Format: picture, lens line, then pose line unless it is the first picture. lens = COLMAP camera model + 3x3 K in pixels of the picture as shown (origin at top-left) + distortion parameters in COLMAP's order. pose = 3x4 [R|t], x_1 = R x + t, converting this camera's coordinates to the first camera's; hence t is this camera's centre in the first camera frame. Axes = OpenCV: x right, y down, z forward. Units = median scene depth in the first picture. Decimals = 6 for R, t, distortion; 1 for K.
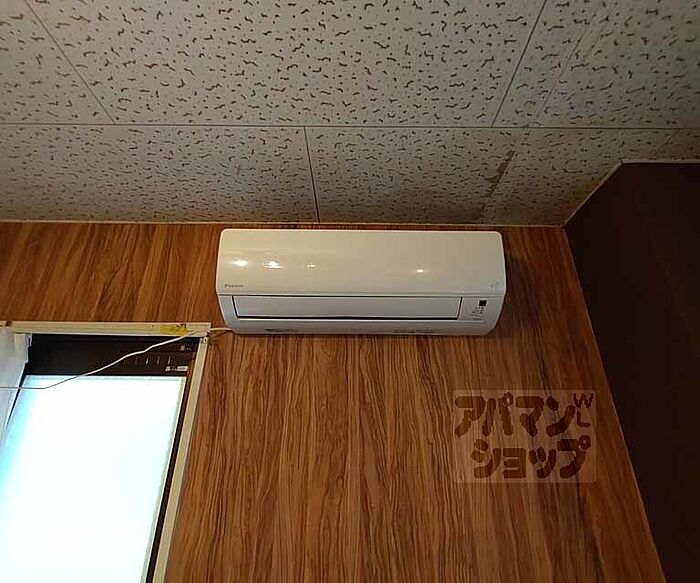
lens RADIAL K [[357.7, 0, 350.0], [0, 357.7, 291.5], [0, 0, 1]] dist [-0.000425, 0.000797]
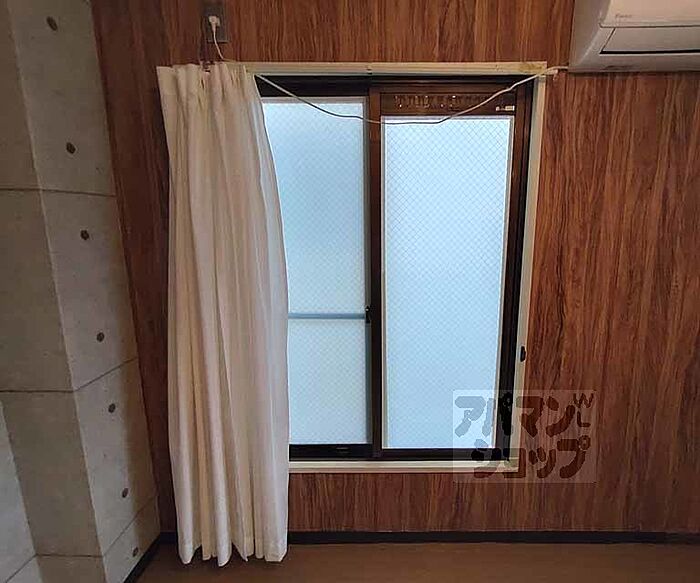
lens RADIAL K [[357.7, 0, 350.0], [0, 357.7, 291.5], [0, 0, 1]] dist [-0.000425, 0.000797]
pose [[0.999887, -0.014869, 0.002256, -1.056132], [0.011074, 0.829433, 0.558497, 0.054387], [-0.010175, -0.558409, 0.829504, -0.326527]]
